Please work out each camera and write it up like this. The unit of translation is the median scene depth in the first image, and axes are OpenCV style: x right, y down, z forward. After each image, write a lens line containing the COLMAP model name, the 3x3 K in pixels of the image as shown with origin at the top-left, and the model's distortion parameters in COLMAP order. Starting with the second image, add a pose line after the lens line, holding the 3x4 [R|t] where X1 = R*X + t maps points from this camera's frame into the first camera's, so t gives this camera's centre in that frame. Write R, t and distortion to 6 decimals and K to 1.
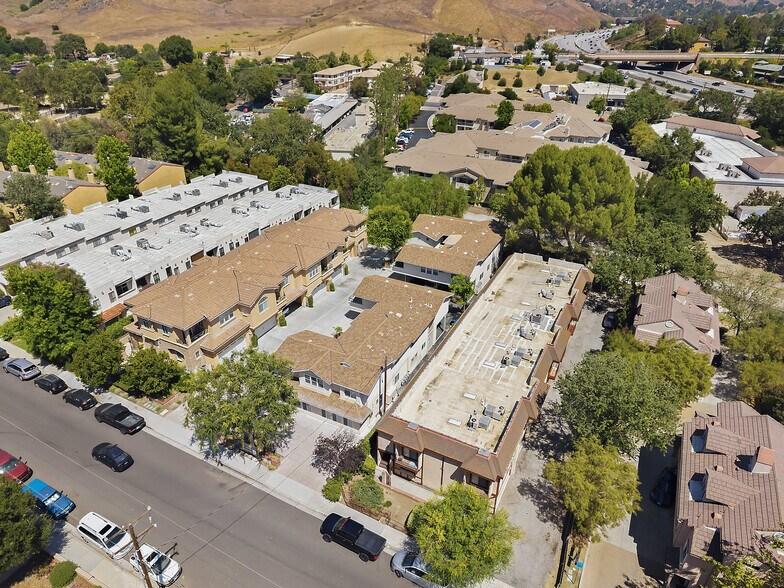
lens RADIAL K [[526.0, 0, 392.5], [0, 526.0, 299.7], [0, 0, 1]] dist [0.007262, -0.006436]
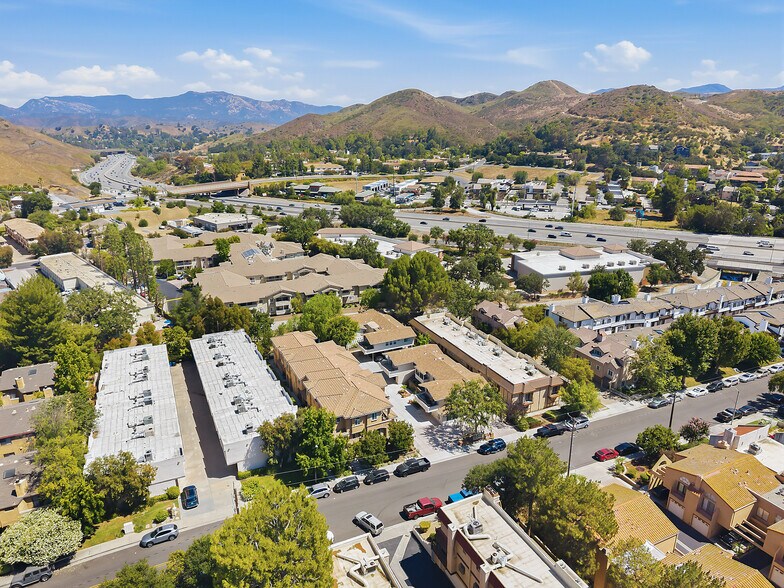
lens RADIAL K [[522.9, 0, 392.4], [0, 522.9, 303.3], [0, 0, 1]] dist [0.025627, -0.032087]
pose [[0.608372, -0.265730, 0.747844, -0.734053], [0.405663, 0.914008, -0.005234, -0.106565], [-0.682144, 0.306558, 0.663854, -0.056799]]
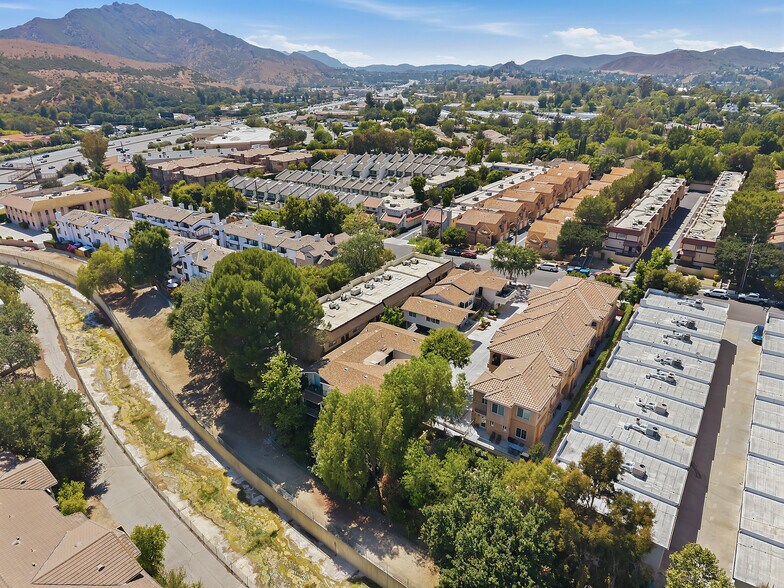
lens RADIAL K [[526.0, 0, 392.5], [0, 526.0, 299.7], [0, 0, 1]] dist [0.007262, -0.006436]
pose [[-0.991688, -0.045757, 0.120256, -0.023491], [0.069307, 0.597484, 0.798880, -0.671200], [-0.108405, 0.800575, -0.589346, 1.075727]]
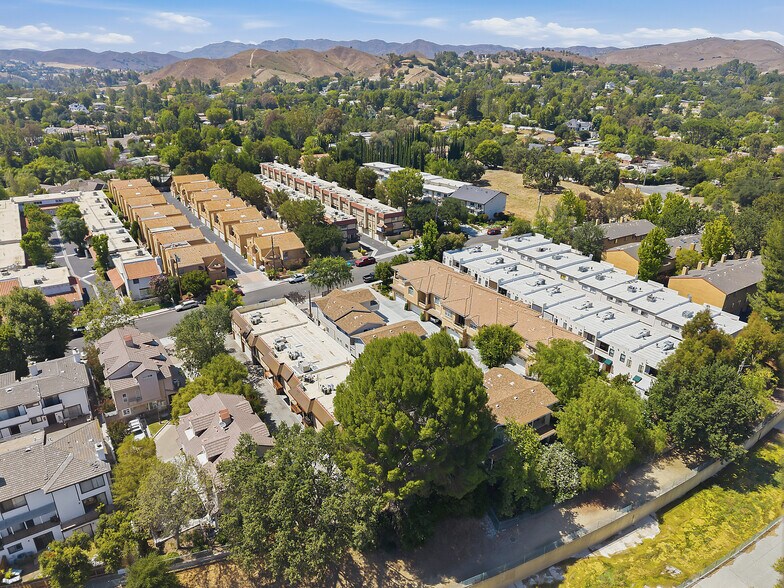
lens RADIAL K [[526.0, 0, 392.5], [0, 526.0, 299.7], [0, 0, 1]] dist [0.007262, -0.006436]
pose [[-0.482171, 0.349550, -0.803322, 0.603988], [-0.443794, 0.693140, 0.567982, -0.493725], [0.755353, 0.630374, -0.179084, 0.716821]]
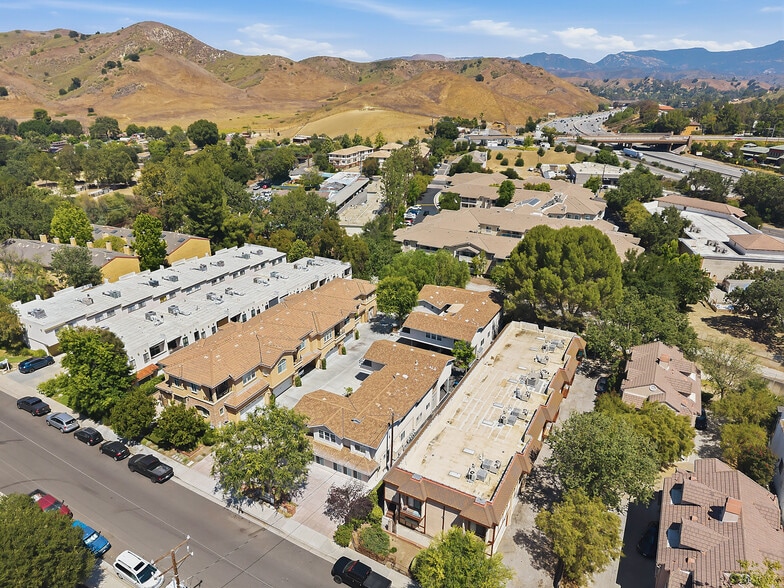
lens RADIAL K [[522.9, 0, 392.4], [0, 522.9, 303.3], [0, 0, 1]] dist [0.025627, -0.032087]
pose [[0.999837, 0.008920, -0.015682, 0.000677], [-0.010744, 0.992672, -0.120363, 0.004791], [0.014493, 0.120512, 0.992606, -0.057667]]
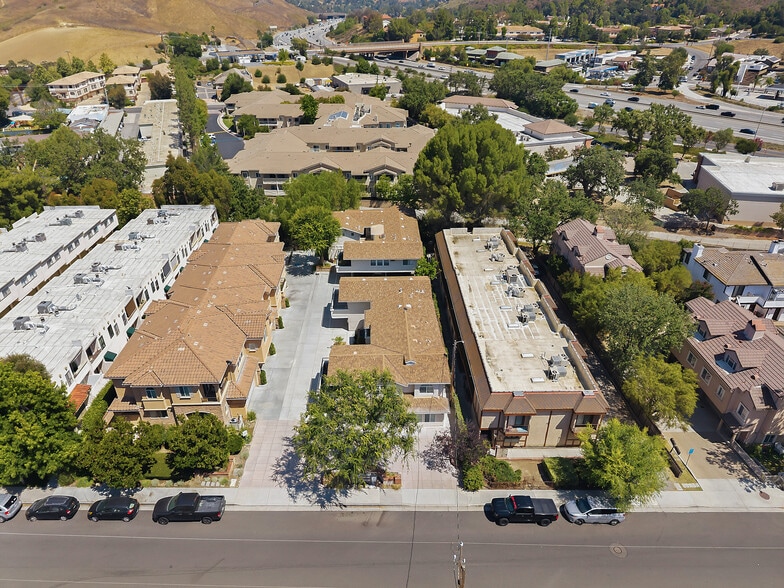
lens RADIAL K [[526.0, 0, 392.5], [0, 526.0, 299.7], [0, 0, 1]] dist [0.007262, -0.006436]
pose [[0.875092, -0.244896, 0.417420, -0.236128], [0.243520, 0.968190, 0.057506, -0.026153], [-0.418225, 0.051327, 0.906892, 0.057430]]
